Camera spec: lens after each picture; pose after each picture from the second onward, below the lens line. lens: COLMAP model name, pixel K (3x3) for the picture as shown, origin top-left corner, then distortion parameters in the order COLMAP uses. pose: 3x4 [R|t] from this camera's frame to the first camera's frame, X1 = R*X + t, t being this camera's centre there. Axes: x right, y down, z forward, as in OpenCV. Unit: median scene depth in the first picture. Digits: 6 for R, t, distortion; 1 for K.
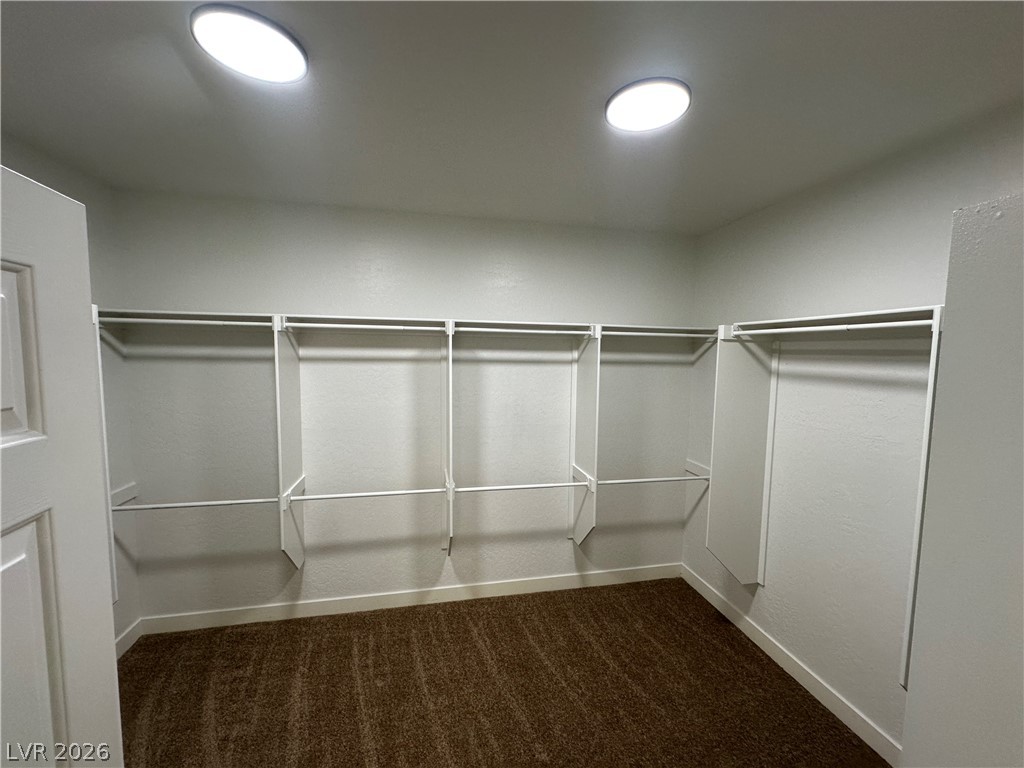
lens RADIAL K [[408.9, 0, 513.2], [0, 408.9, 387.3], [0, 0, 1]] dist [-0.000278, -0.000005]
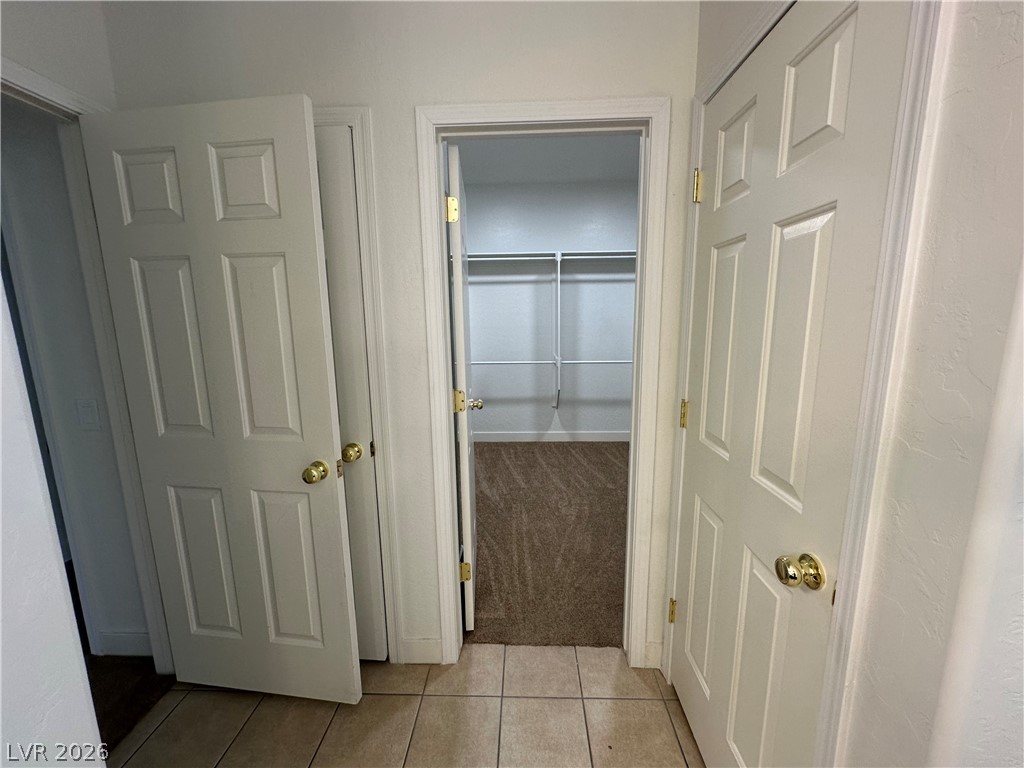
lens RADIAL K [[408.9, 0, 506.7], [0, 408.9, 382.2], [0, 0, 1]] dist [-0.000278, -0.000005]
pose [[0.966885, 0.011237, -0.254965, 0.053740], [0.009224, 0.996839, 0.078912, 0.186901], [0.255046, -0.078651, 0.963725, -0.547085]]
